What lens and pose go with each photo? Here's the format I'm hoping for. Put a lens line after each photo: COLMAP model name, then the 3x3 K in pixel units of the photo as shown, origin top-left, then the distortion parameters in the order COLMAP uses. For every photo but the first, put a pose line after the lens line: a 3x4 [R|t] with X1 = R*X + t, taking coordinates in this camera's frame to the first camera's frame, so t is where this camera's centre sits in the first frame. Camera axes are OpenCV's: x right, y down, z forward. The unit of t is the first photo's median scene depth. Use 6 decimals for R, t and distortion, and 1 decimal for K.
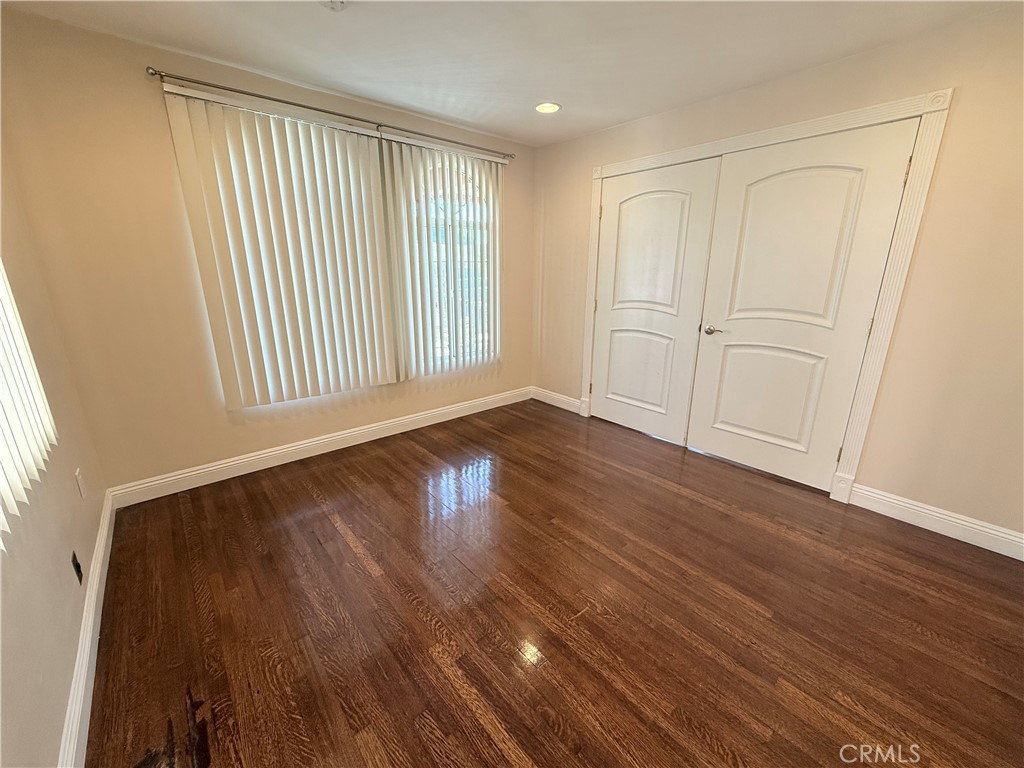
lens RADIAL K [[404.9, 0, 510.1], [0, 404.9, 382.4], [0, 0, 1]] dist [0.001135, -0.000402]
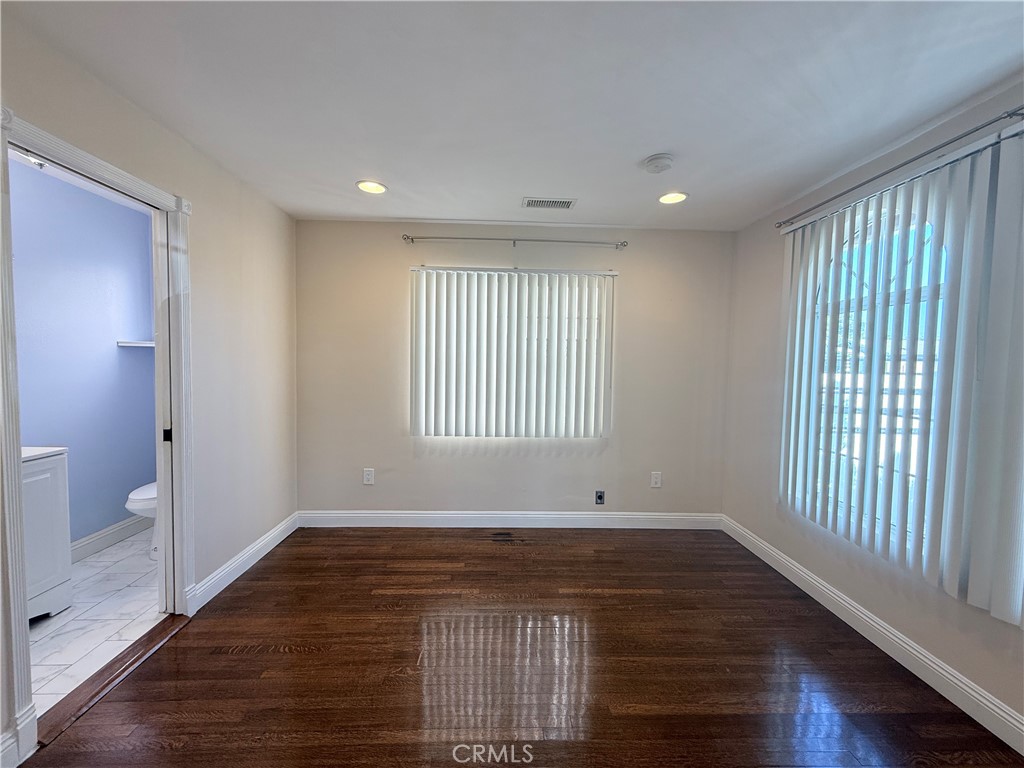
lens RADIAL K [[404.9, 0, 506.0], [0, 404.9, 384.1], [0, 0, 1]] dist [0.001135, -0.000402]
pose [[-0.630761, 0.029177, -0.775428, 0.955449], [-0.229371, 0.947629, 0.222235, -0.503046], [0.741303, 0.318038, -0.591035, 1.748012]]
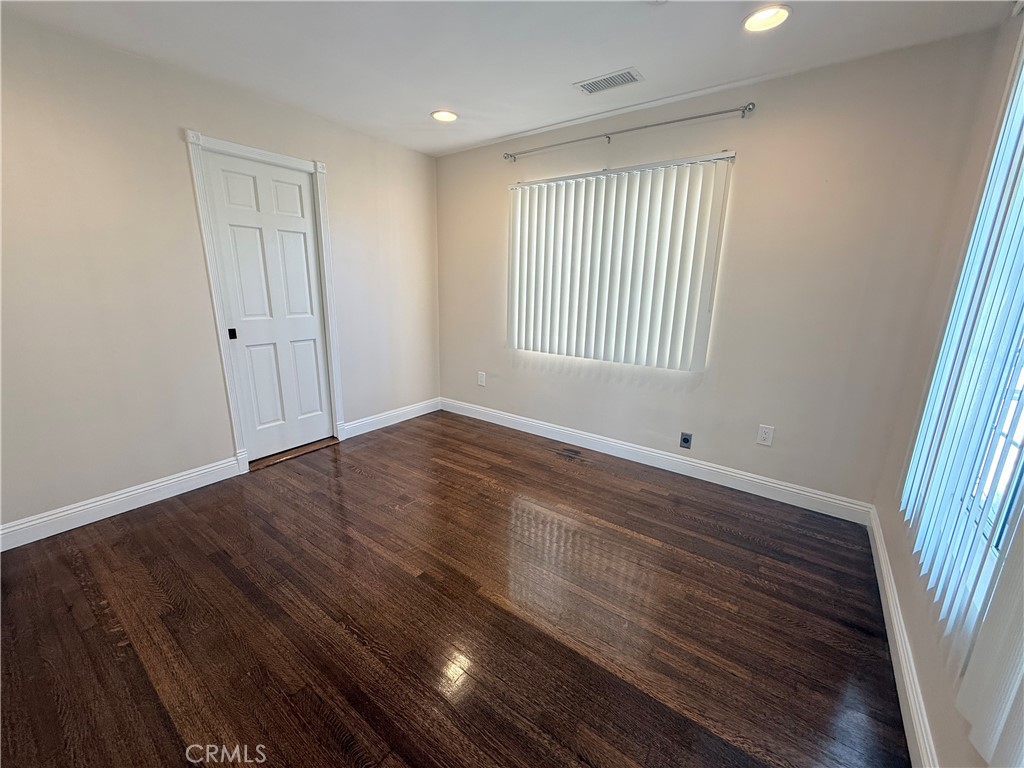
lens RADIAL K [[404.9, 0, 509.0], [0, 404.9, 383.4], [0, 0, 1]] dist [0.001135, -0.000402]
pose [[-0.974848, 0.035025, -0.220100, 0.147262], [-0.079276, 0.868489, 0.489329, -0.642647], [0.208293, 0.494470, -0.843868, 2.322210]]
